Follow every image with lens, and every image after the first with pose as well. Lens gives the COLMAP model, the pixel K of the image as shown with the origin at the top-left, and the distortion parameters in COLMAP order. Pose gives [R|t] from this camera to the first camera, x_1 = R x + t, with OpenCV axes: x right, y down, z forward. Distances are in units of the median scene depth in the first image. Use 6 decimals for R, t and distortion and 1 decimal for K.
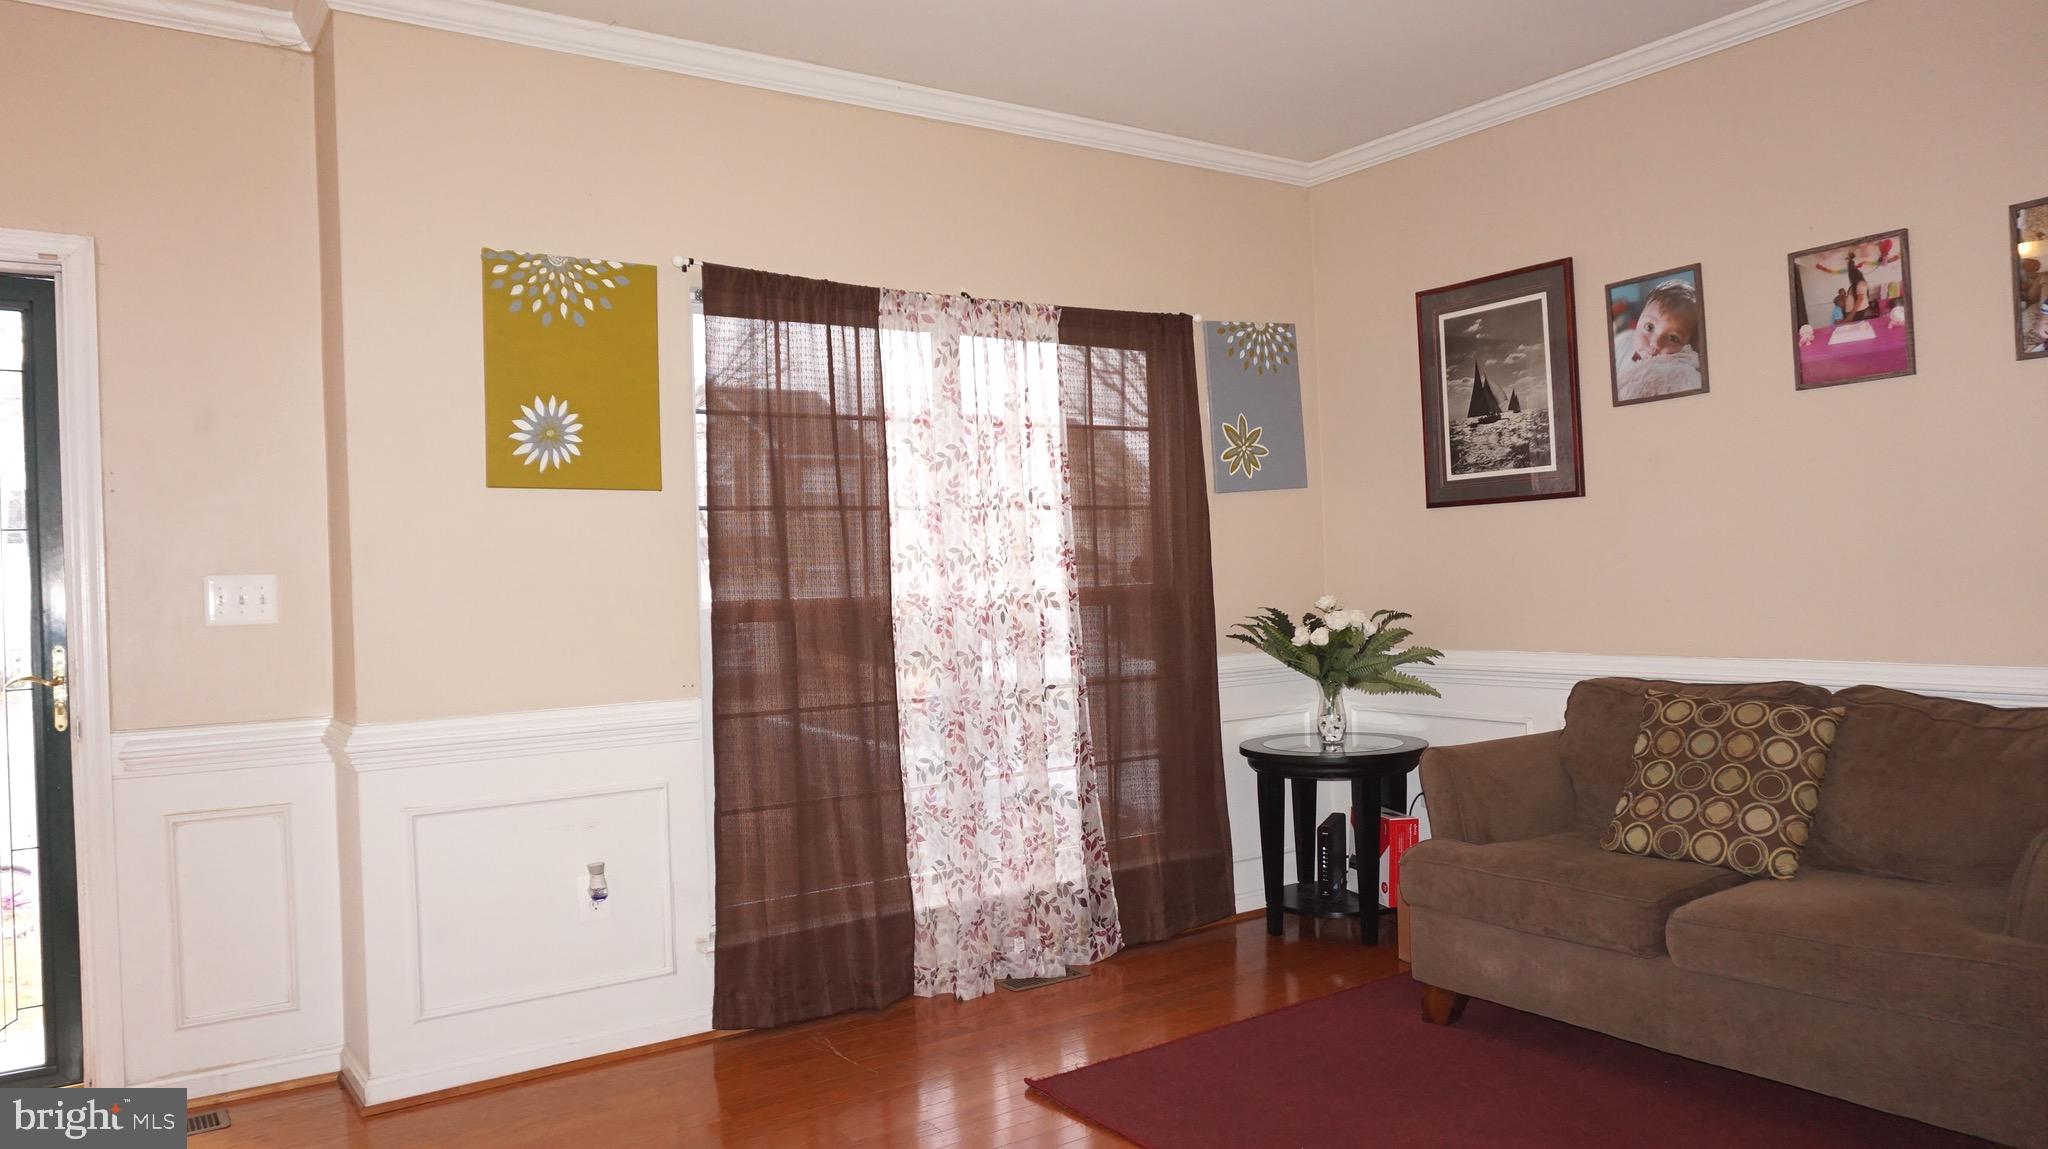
lens RADIAL K [[1378.9, 0, 1023.1], [0, 1378.9, 572.5], [0, 0, 1]] dist [-0.048467, 0.035293]
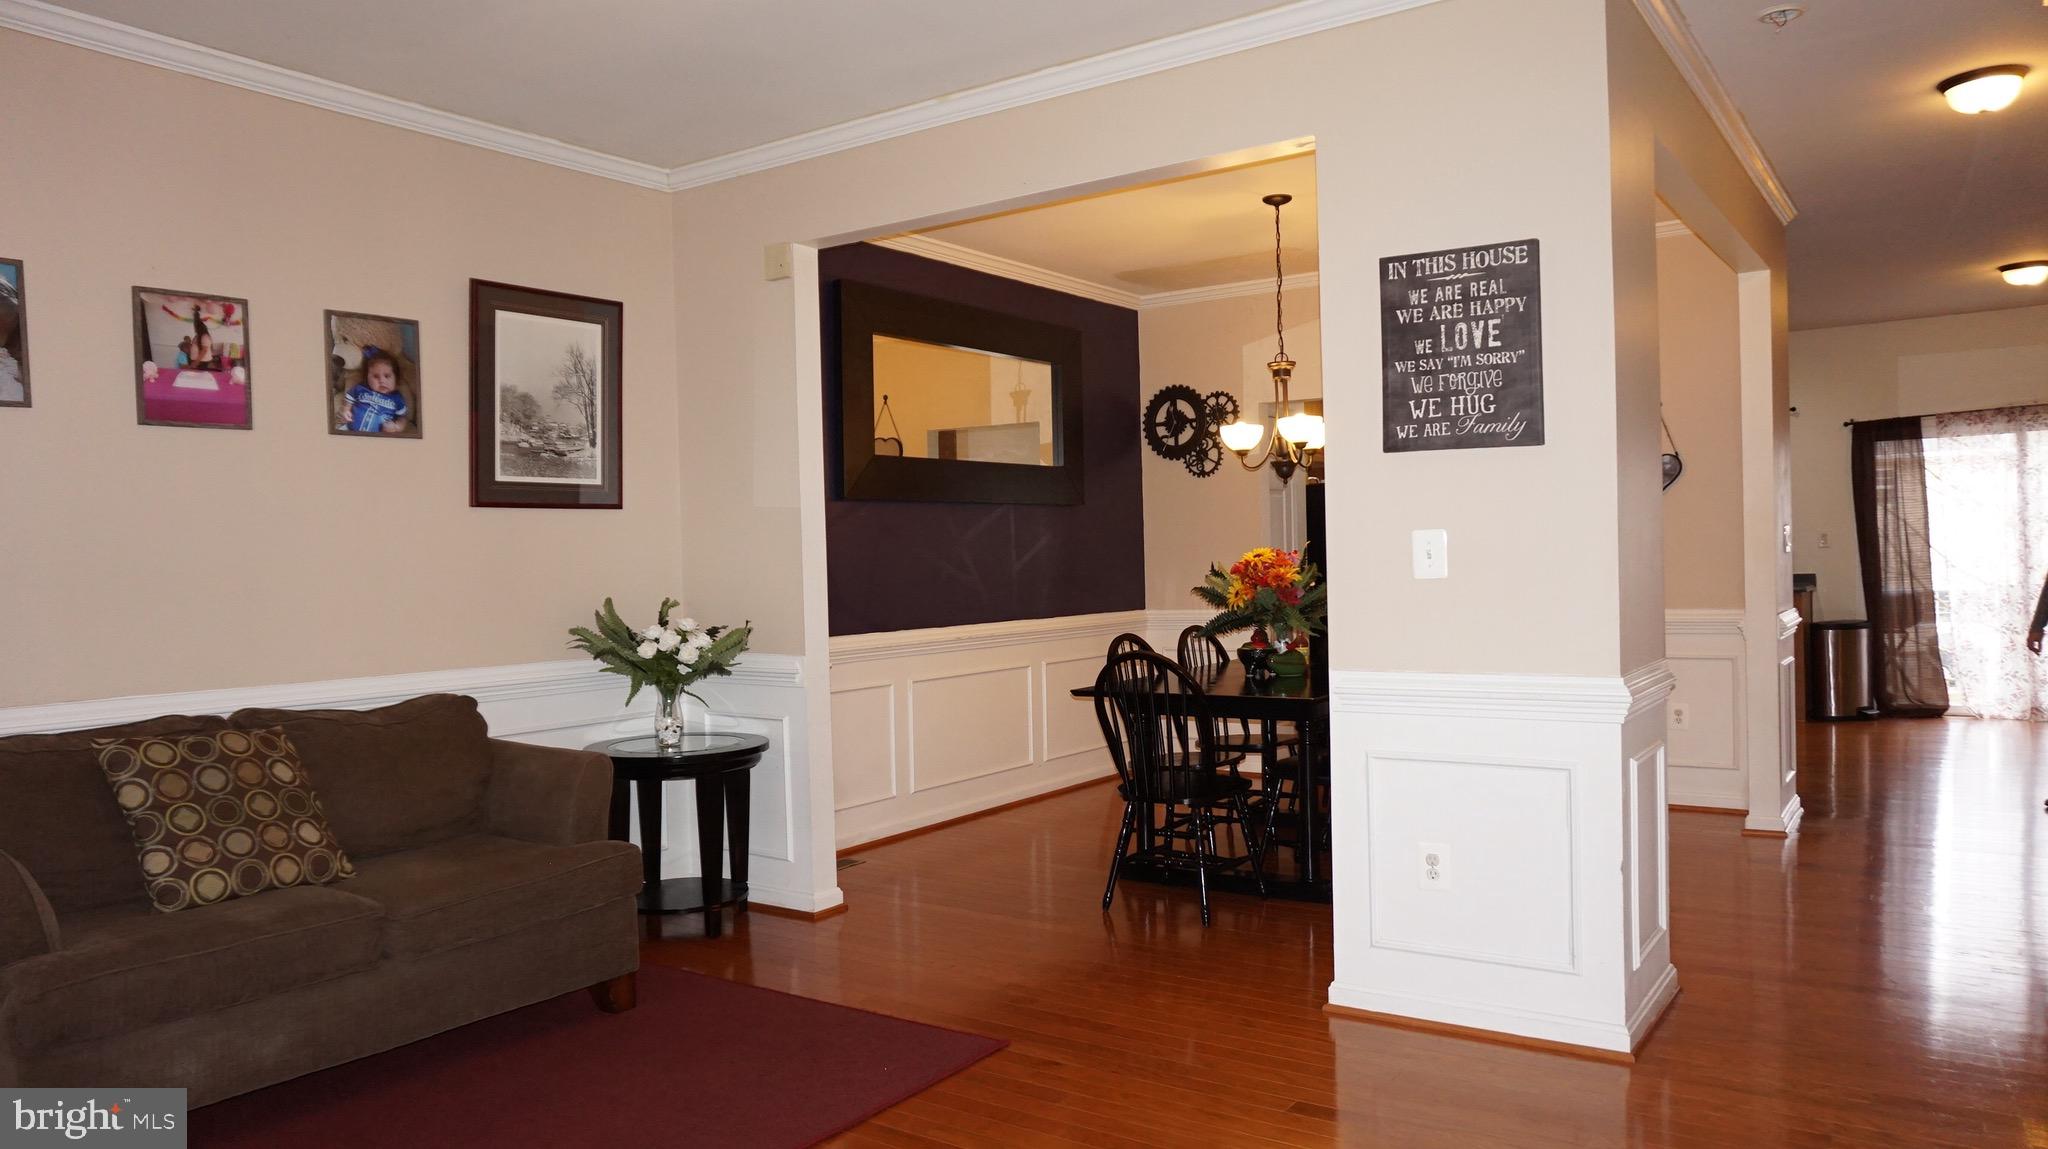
lens RADIAL K [[1378.9, 0, 1040.7], [0, 1378.9, 577.6], [0, 0, 1]] dist [-0.048467, 0.035293]
pose [[-0.359779, 0.029302, 0.932577, -0.589954], [0.034217, 0.999249, -0.018196, 0.018337], [-0.932410, 0.025363, -0.360512, 0.747415]]
